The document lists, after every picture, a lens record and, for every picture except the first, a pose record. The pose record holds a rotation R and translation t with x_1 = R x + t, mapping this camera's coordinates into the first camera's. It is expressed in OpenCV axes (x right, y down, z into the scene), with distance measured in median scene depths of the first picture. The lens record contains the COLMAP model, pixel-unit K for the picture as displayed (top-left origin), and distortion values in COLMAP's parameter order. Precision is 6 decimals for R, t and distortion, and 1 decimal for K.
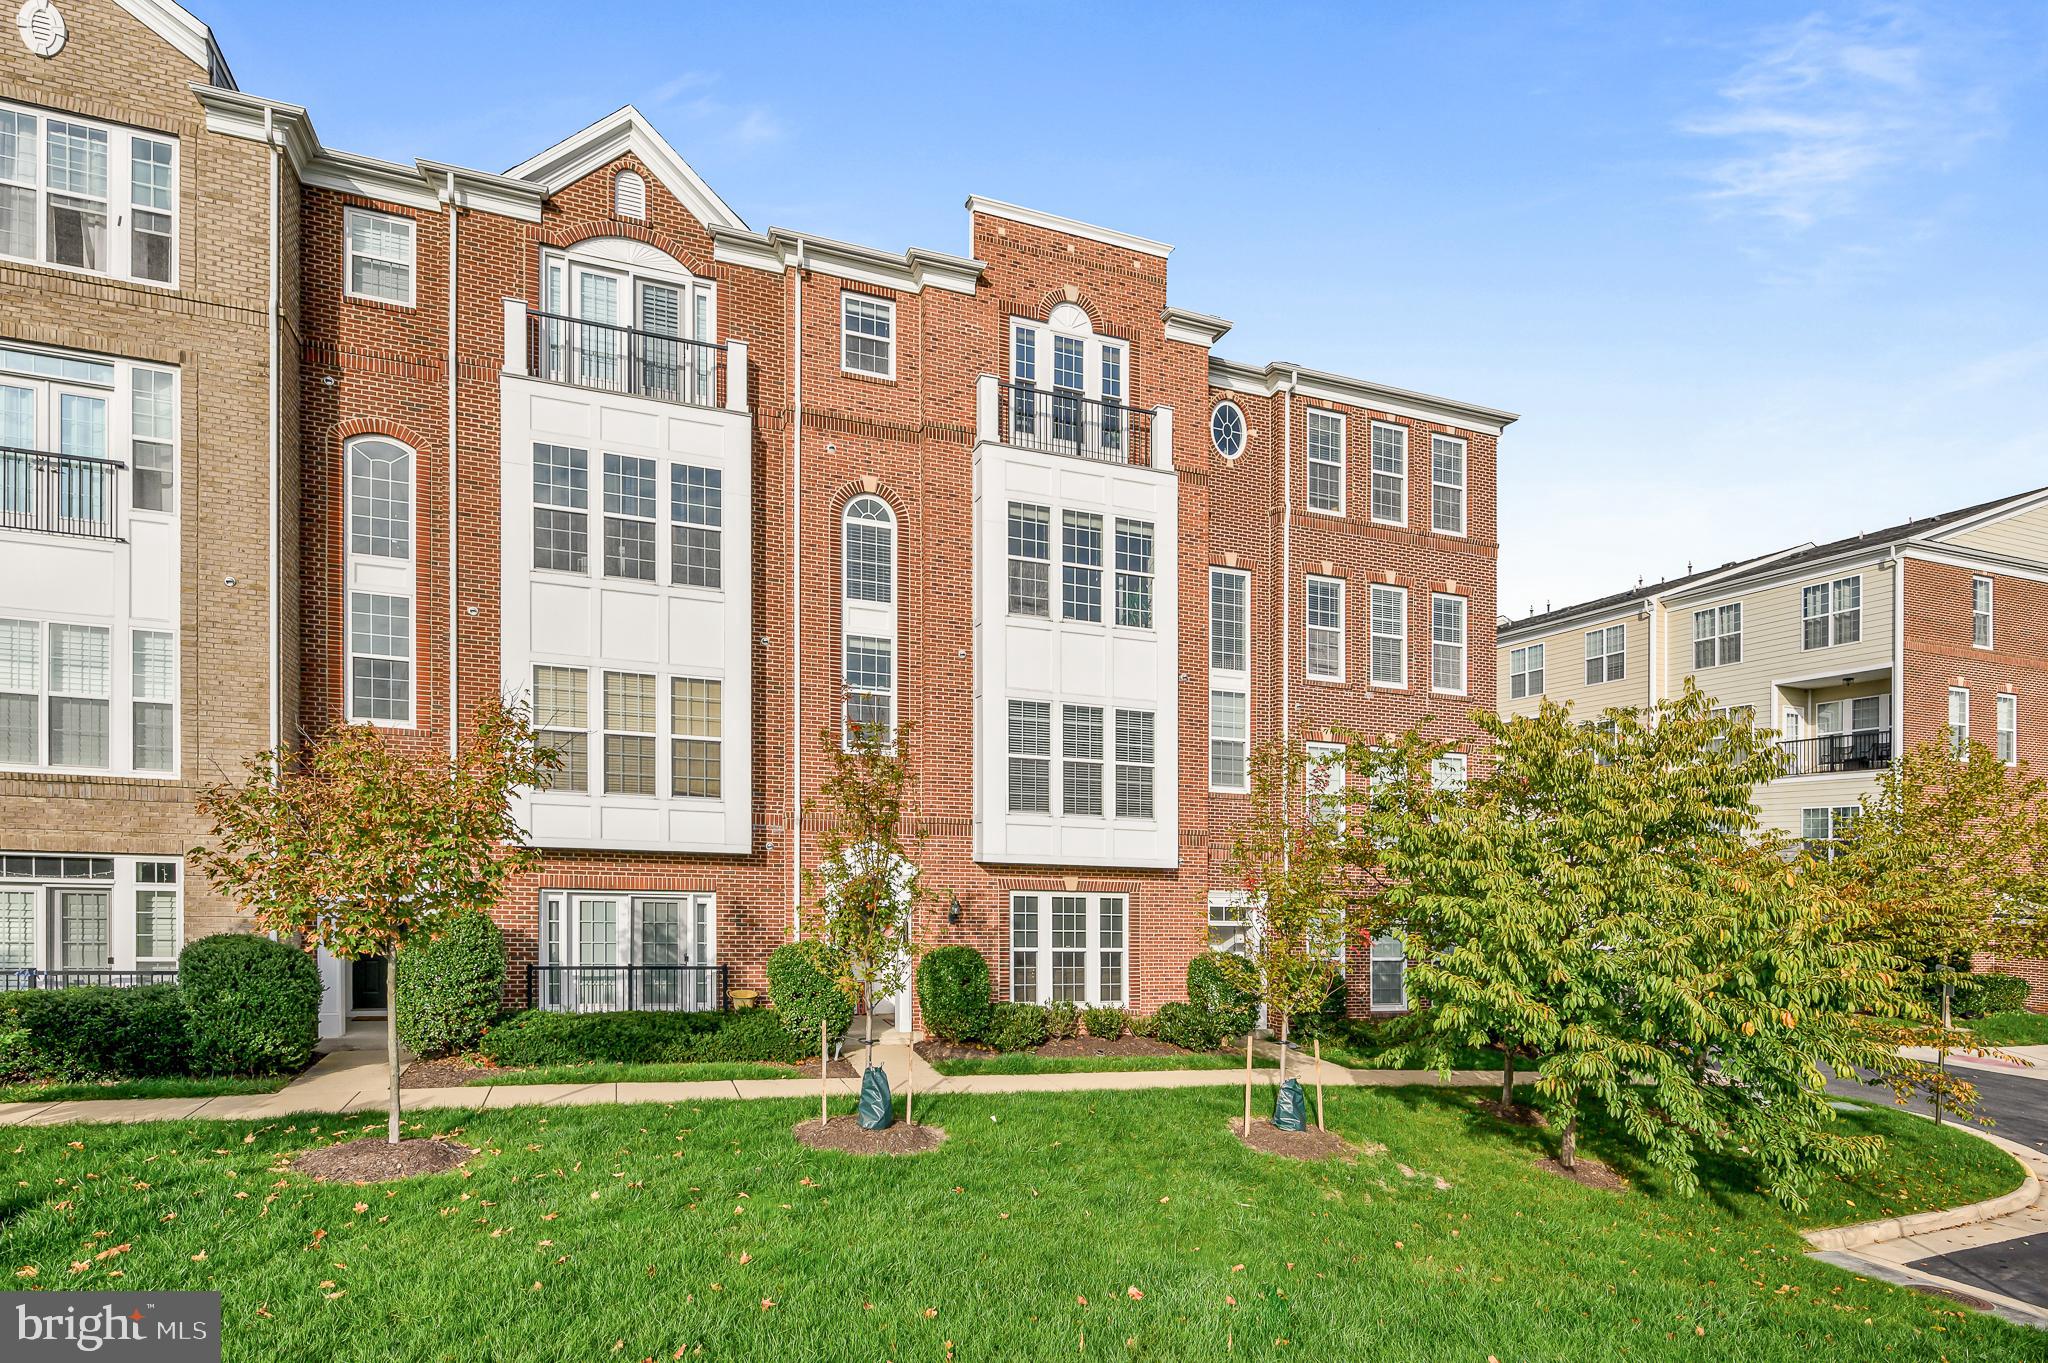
lens RADIAL K [[971.0, 0, 984.6], [0, 971.0, 674.5], [0, 0, 1]] dist [0.000084, -0.000085]
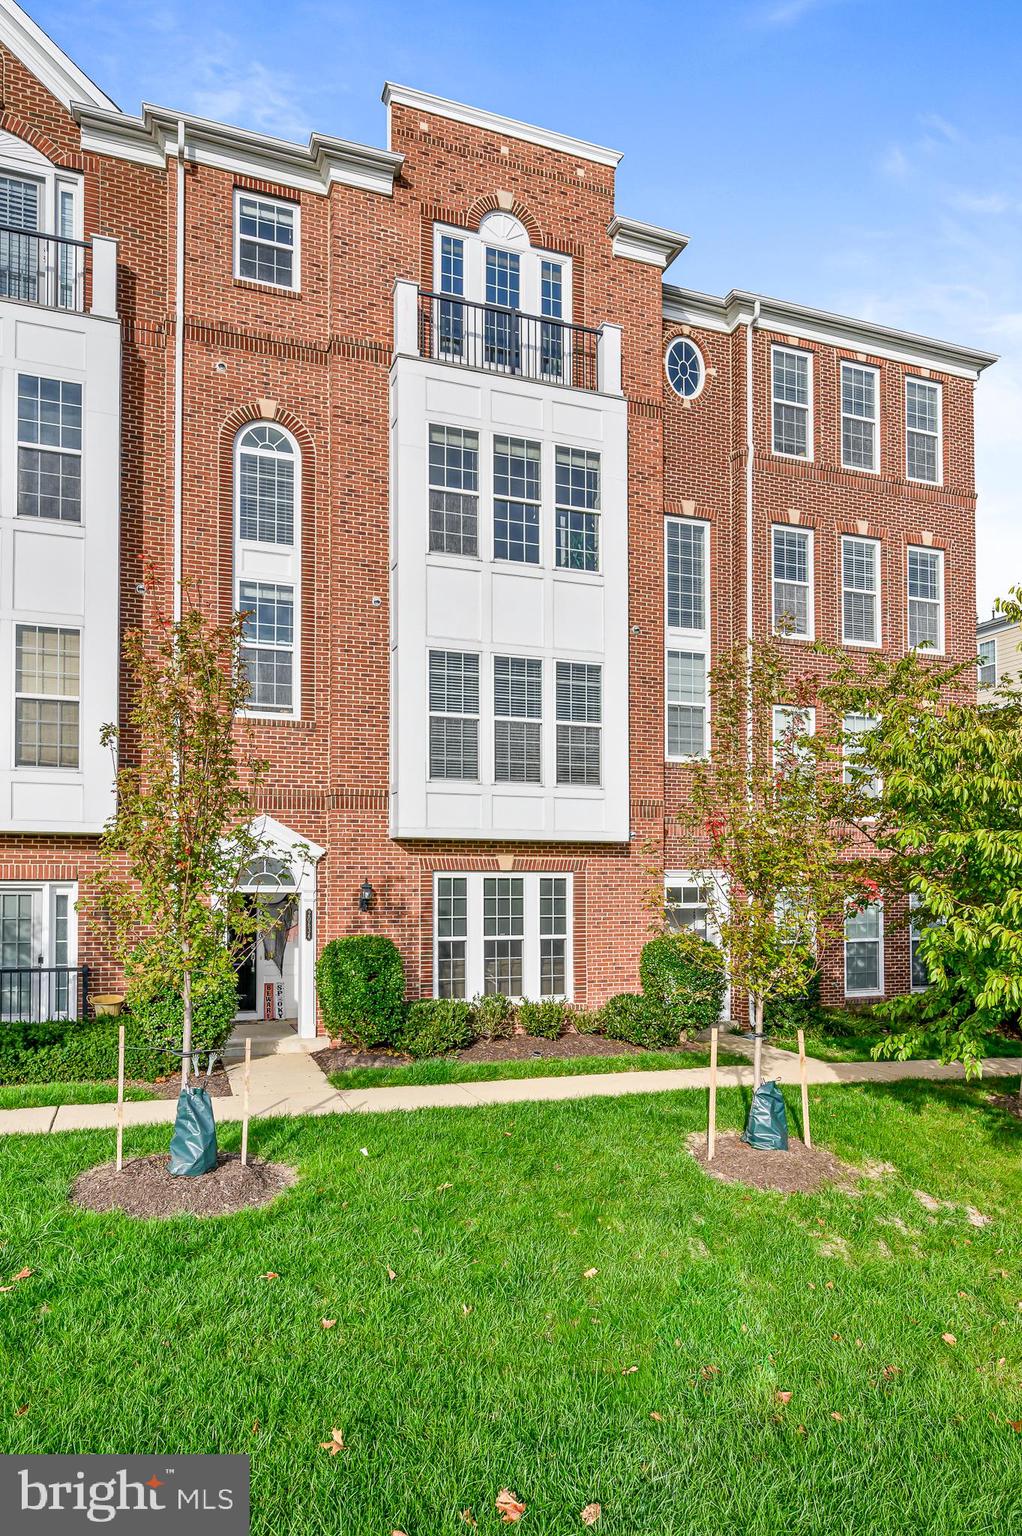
lens RADIAL K [[881.1, 0, 511.0], [0, 881.1, 768.0], [0, 0, 1]] dist [-0.003499, 0.000483]
pose [[0.998731, -0.019938, 0.046244, 0.056206], [0.017196, 0.998113, 0.058941, 0.081606], [-0.047331, -0.058071, 0.997190, 0.215204]]
